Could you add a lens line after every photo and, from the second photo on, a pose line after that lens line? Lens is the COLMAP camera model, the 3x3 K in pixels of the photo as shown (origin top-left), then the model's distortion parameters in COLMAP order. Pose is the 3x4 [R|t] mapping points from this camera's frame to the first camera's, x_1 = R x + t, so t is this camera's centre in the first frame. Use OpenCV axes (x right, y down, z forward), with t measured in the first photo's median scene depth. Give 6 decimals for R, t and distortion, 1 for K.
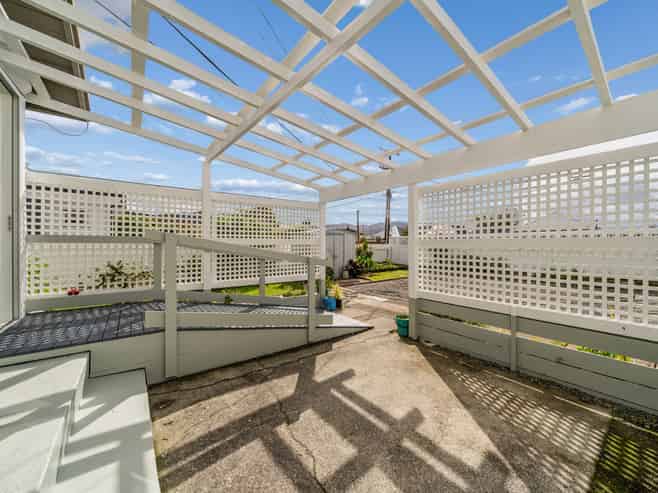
lens RADIAL K [[260.1, 0, 329.0], [0, 260.1, 246.5], [0, 0, 1]] dist [-0.000254, -0.000020]
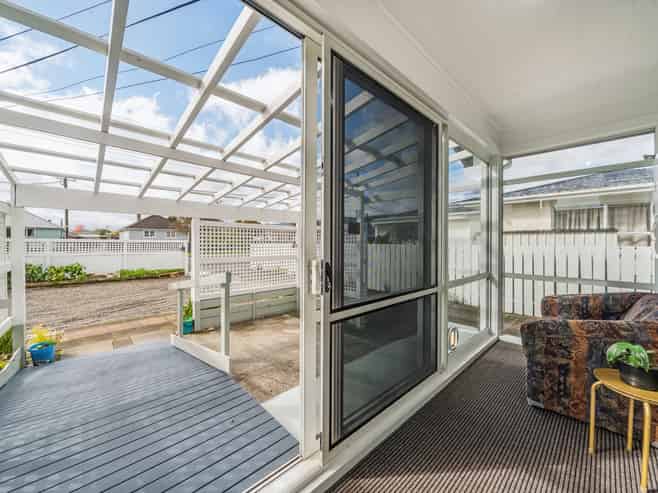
lens RADIAL K [[260.1, 0, 329.0], [0, 260.1, 246.5], [0, 0, 1]] dist [-0.000254, -0.000020]
pose [[-0.094082, -0.015194, 0.995448, -1.606280], [0.002333, 0.999877, 0.015482, -0.139350], [-0.995562, 0.003779, -0.094035, 0.713725]]
